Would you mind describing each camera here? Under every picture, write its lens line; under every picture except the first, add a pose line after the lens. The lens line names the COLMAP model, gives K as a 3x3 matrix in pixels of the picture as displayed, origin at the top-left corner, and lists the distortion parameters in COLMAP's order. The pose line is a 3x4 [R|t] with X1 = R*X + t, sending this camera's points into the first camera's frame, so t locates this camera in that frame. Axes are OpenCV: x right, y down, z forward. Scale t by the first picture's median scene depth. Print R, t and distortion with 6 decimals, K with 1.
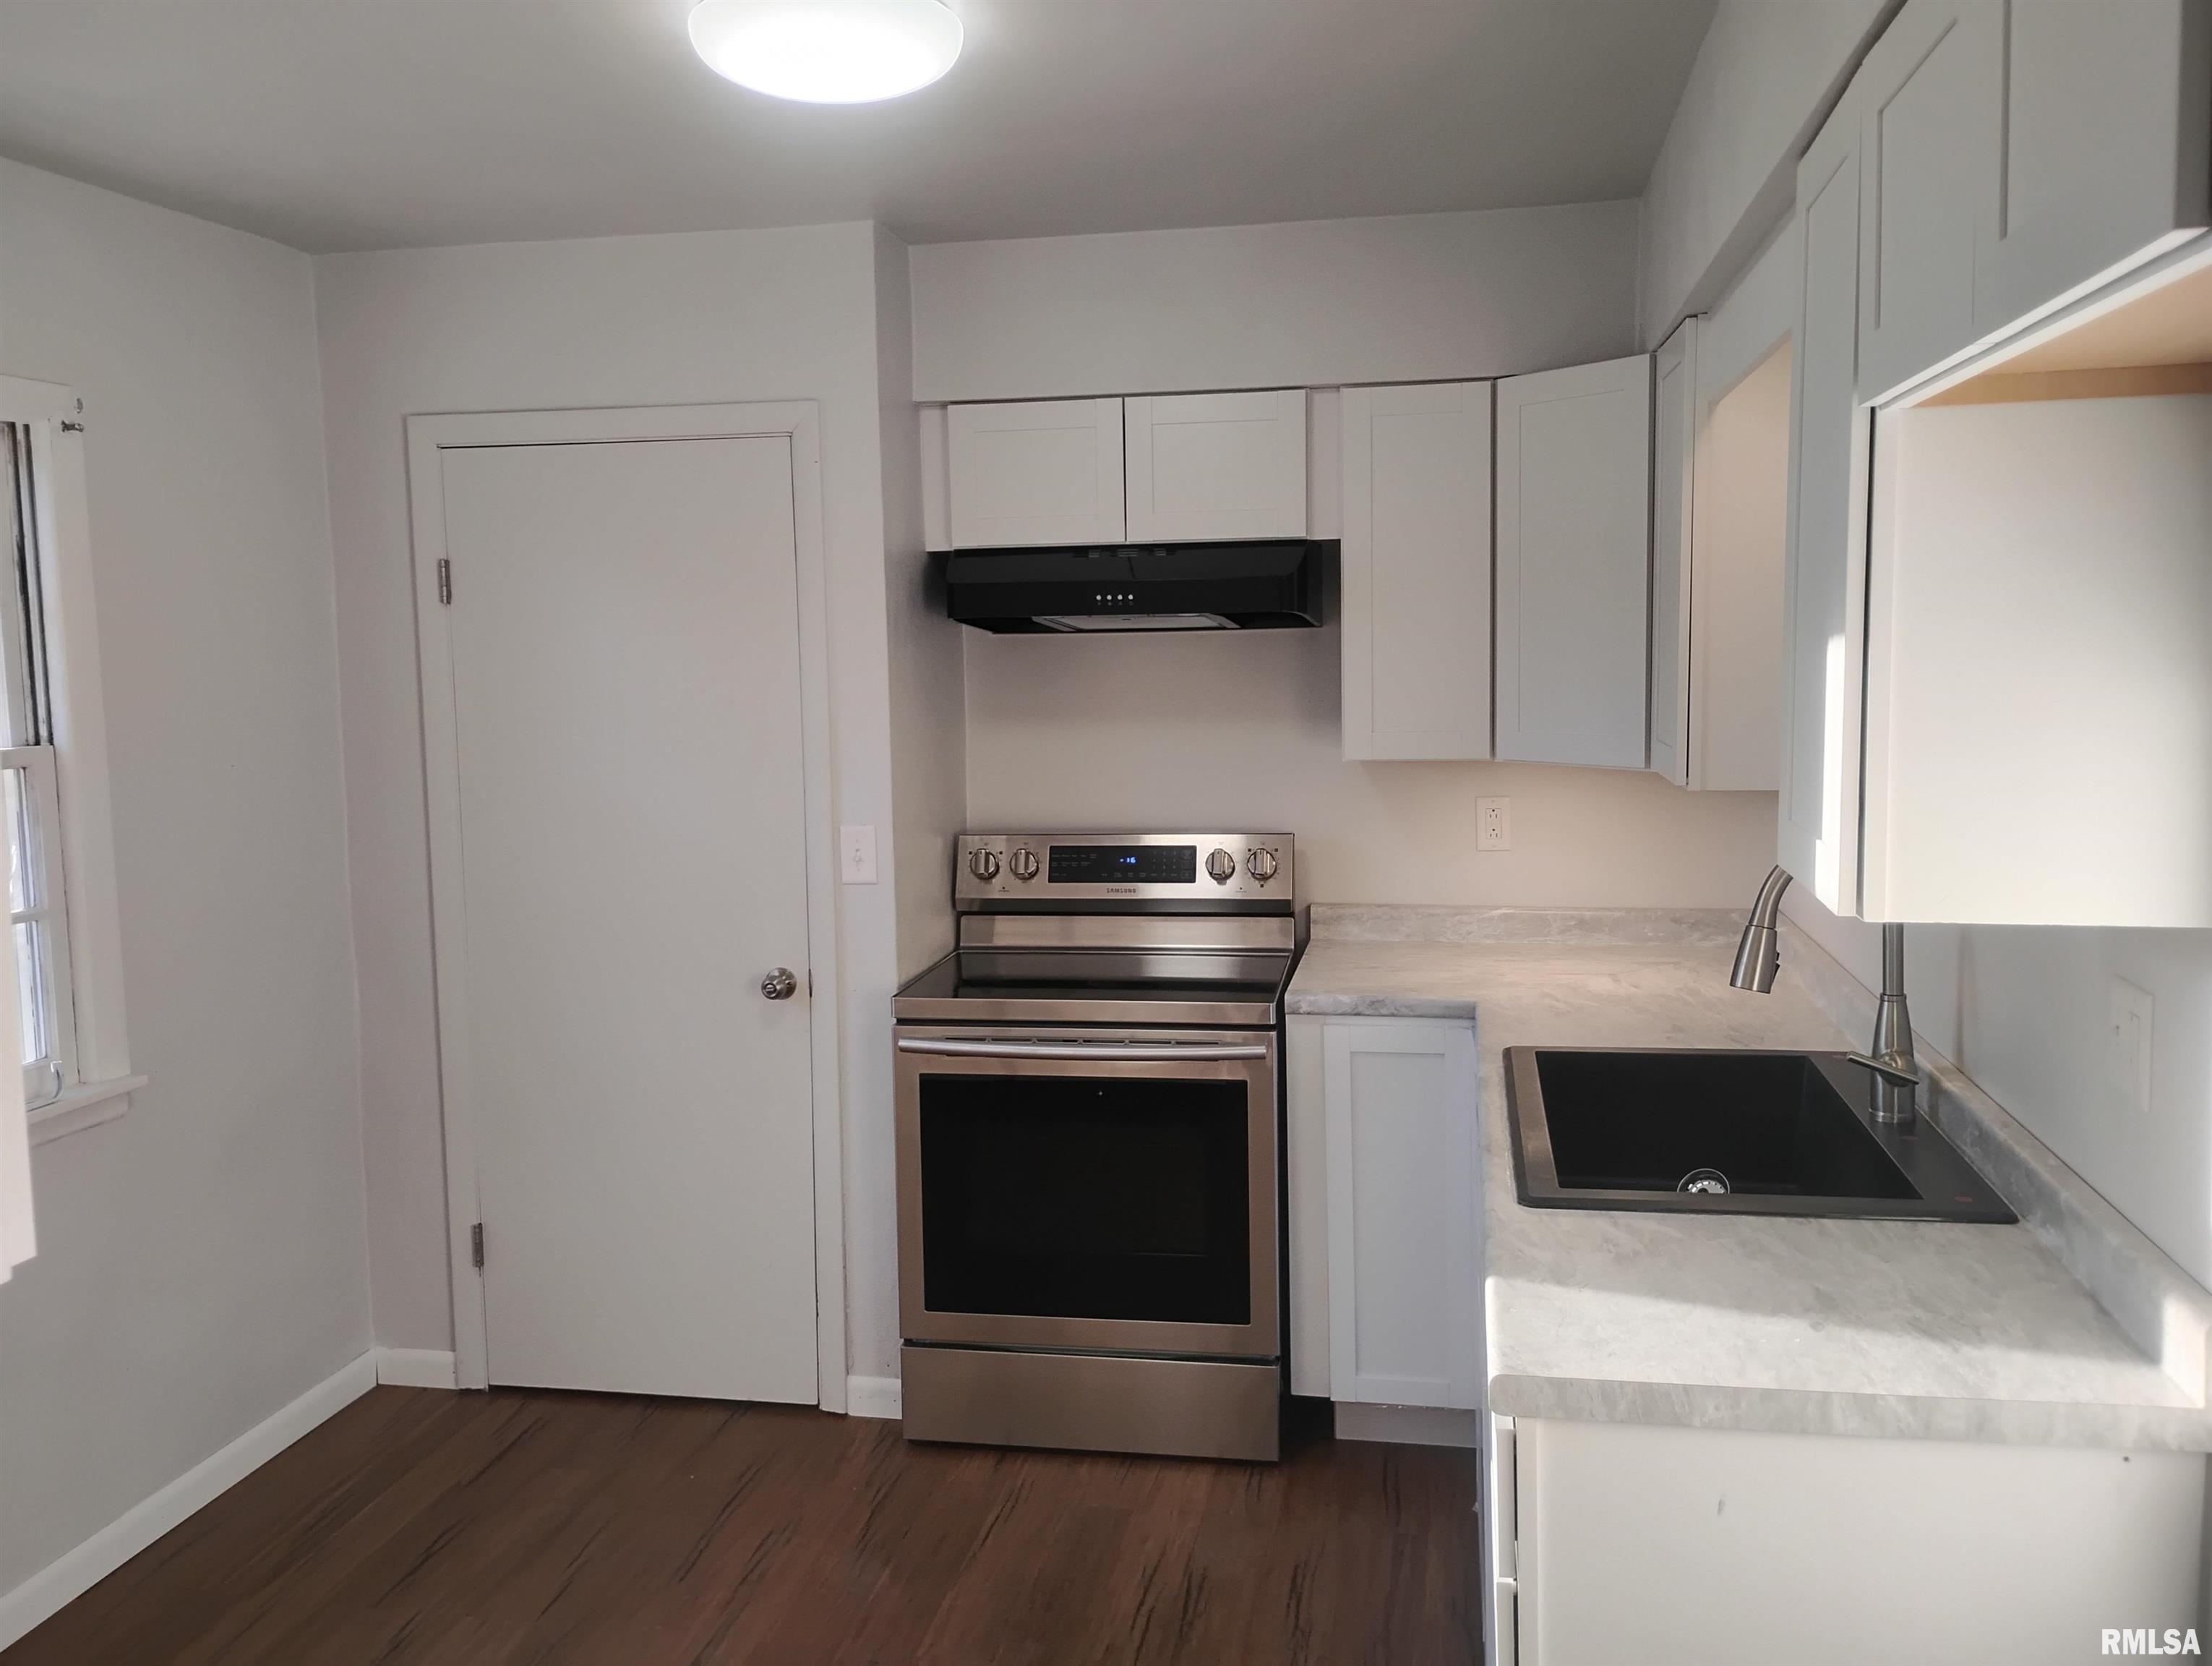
lens RADIAL K [[1834.7, 0, 1102.2], [0, 1834.7, 833.0], [0, 0, 1]] dist [0.030503, 0.001872]
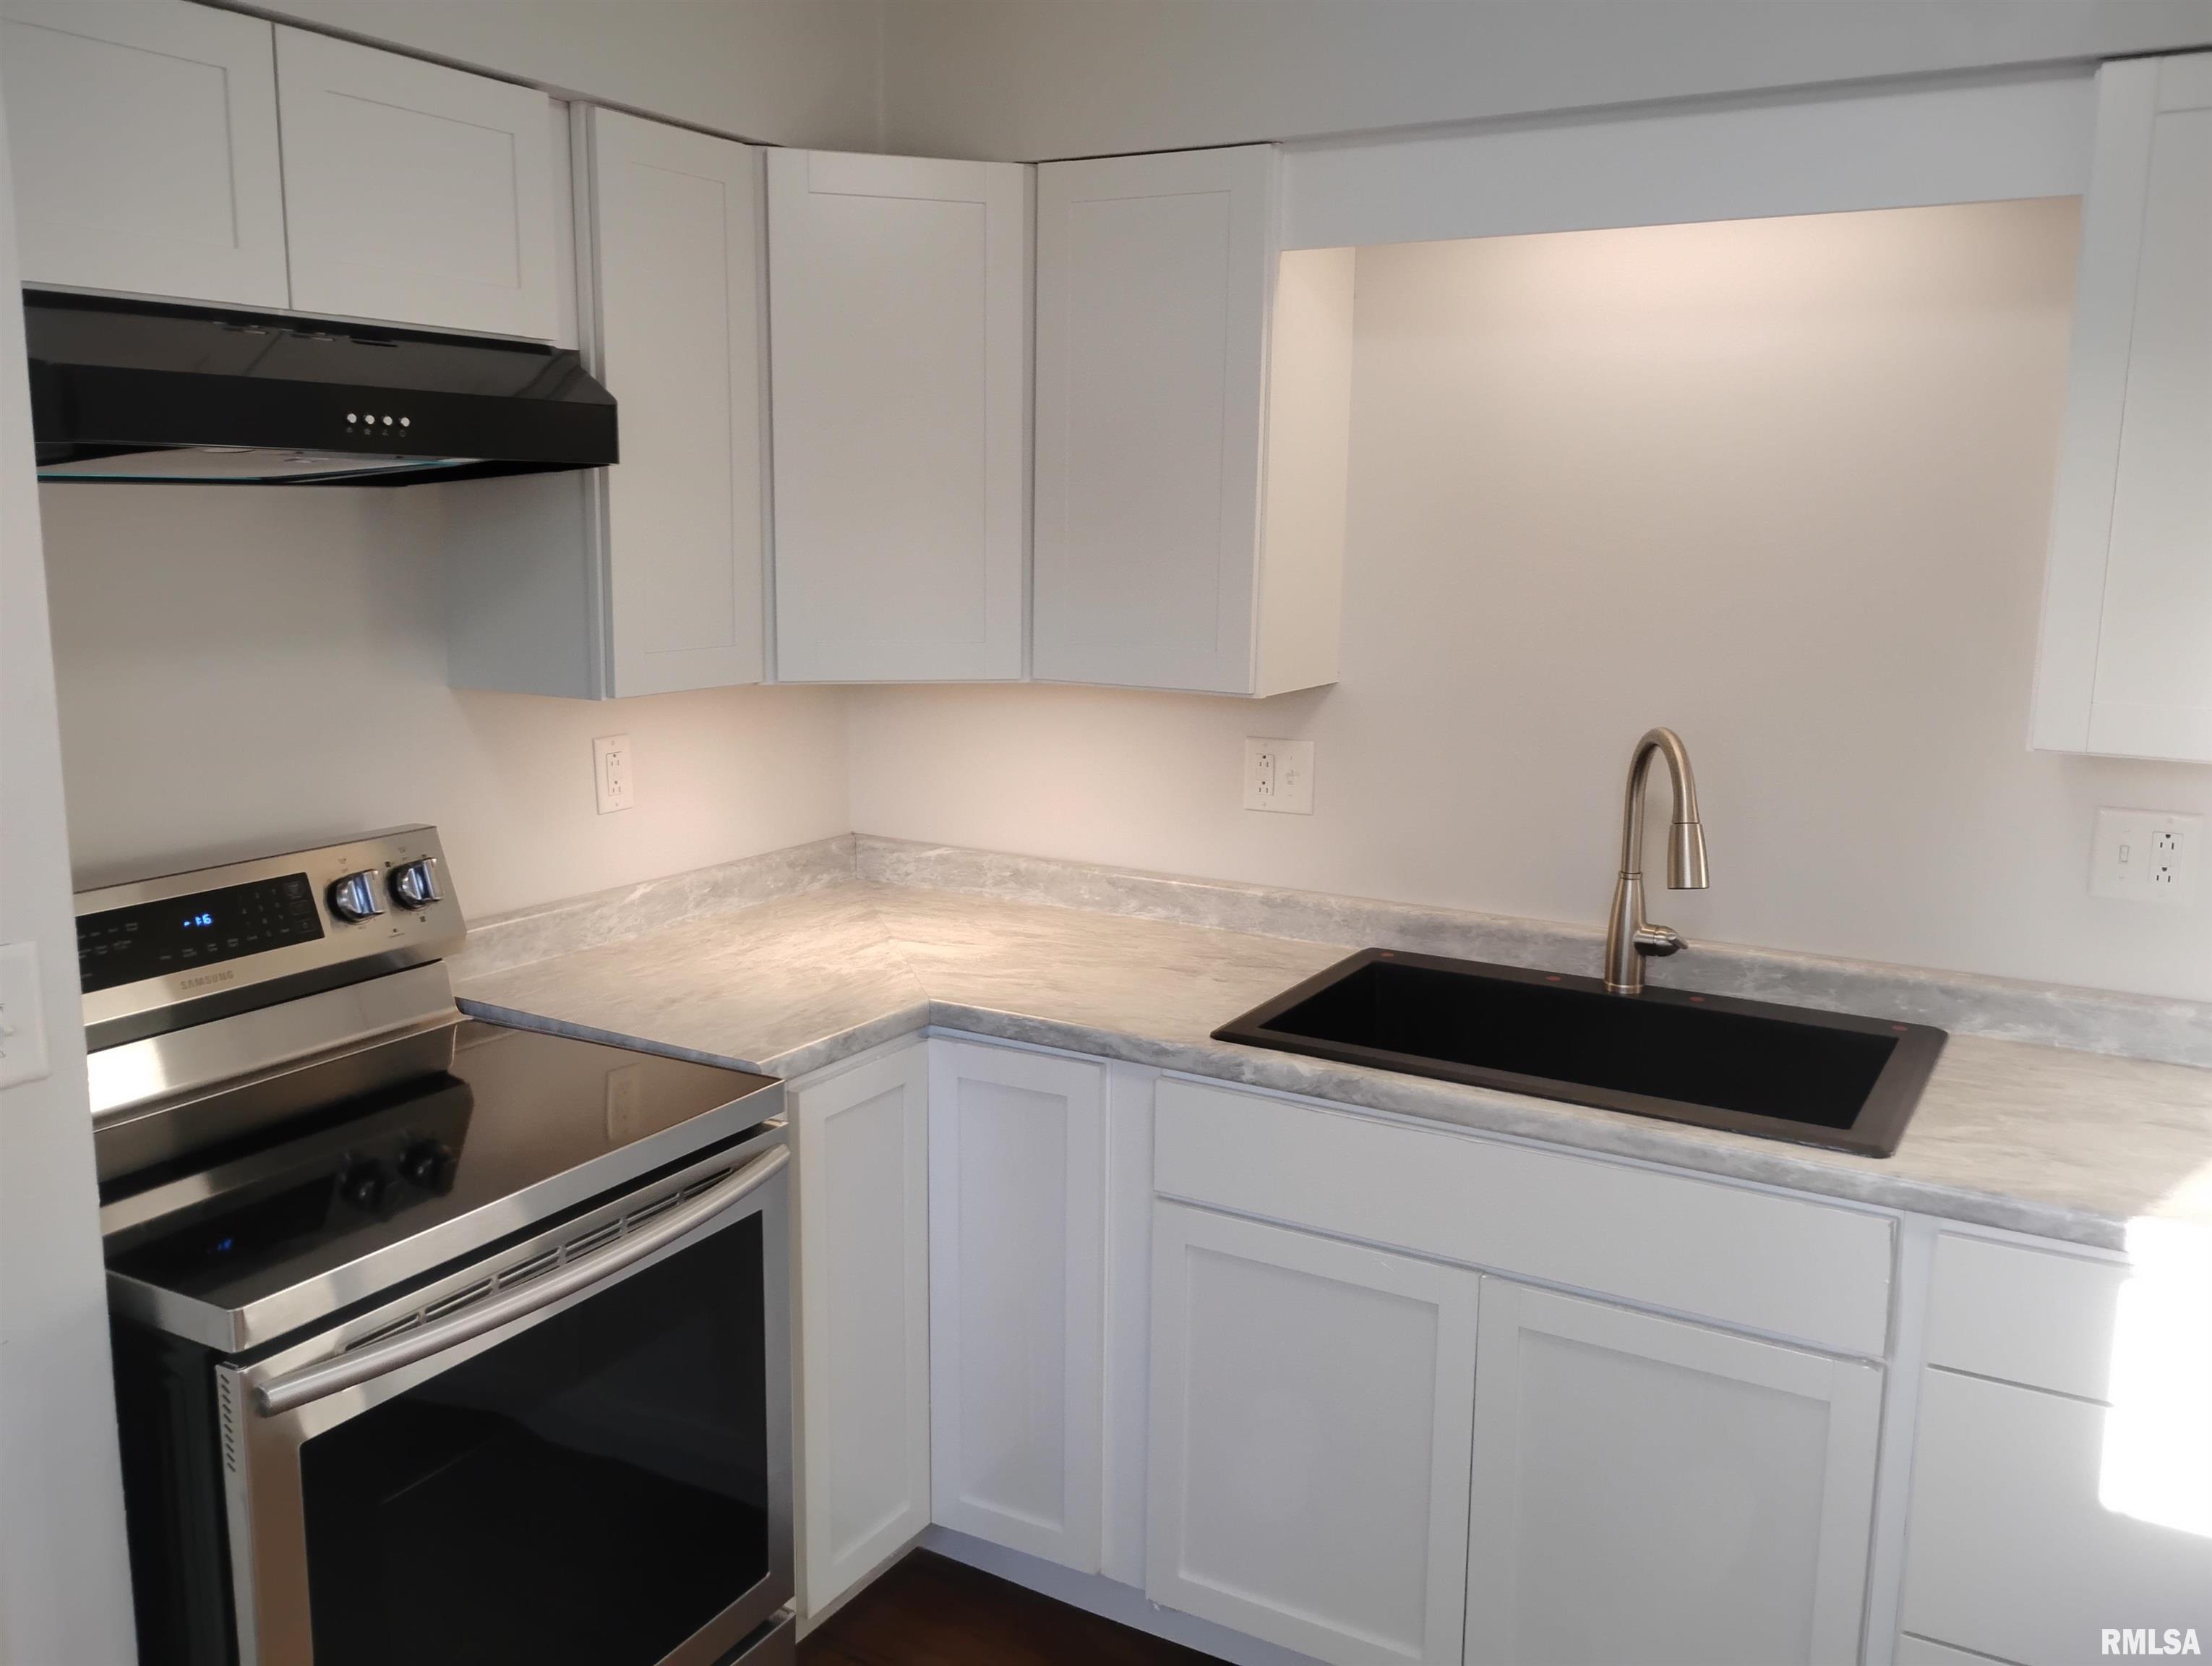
lens RADIAL K [[1834.7, 0, 1100.4], [0, 1834.7, 824.8], [0, 0, 1]] dist [0.030503, 0.001872]
pose [[0.336307, -0.139698, 0.931334, -0.403039], [0.086283, 0.989348, 0.117244, -0.054274], [-0.937792, 0.040928, 0.344778, 0.588018]]
